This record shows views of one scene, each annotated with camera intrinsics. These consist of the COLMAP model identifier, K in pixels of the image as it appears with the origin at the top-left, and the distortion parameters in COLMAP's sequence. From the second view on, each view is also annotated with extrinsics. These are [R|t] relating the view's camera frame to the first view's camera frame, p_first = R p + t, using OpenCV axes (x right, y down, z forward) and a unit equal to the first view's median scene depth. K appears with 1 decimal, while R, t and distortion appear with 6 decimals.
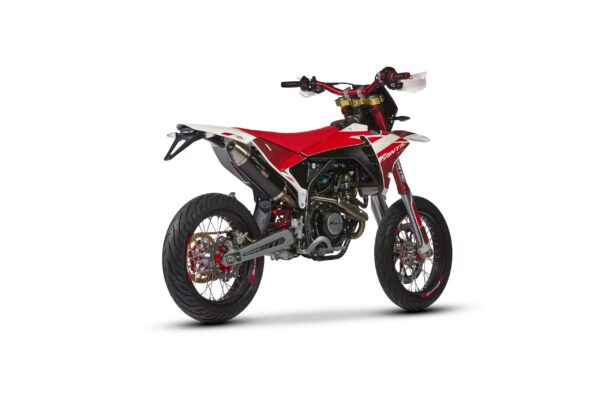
lens RADIAL K [[2323.0, 0, 300.0], [0, 2323.0, 200.0], [0, 0, 1]] dist [0.000780, -0.513044]
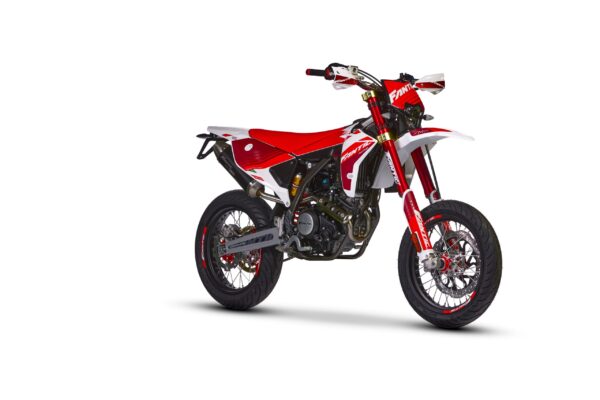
lens RADIAL K [[2323.0, 0, 300.0], [0, 2323.0, 200.0], [0, 0, 1]] dist [0.000780, -0.513044]
pose [[-0.041173, 0.016939, -0.999008, 1.009911], [-0.026595, 0.999483, 0.018043, -0.017792], [0.998798, 0.027312, -0.040702, 1.034934]]
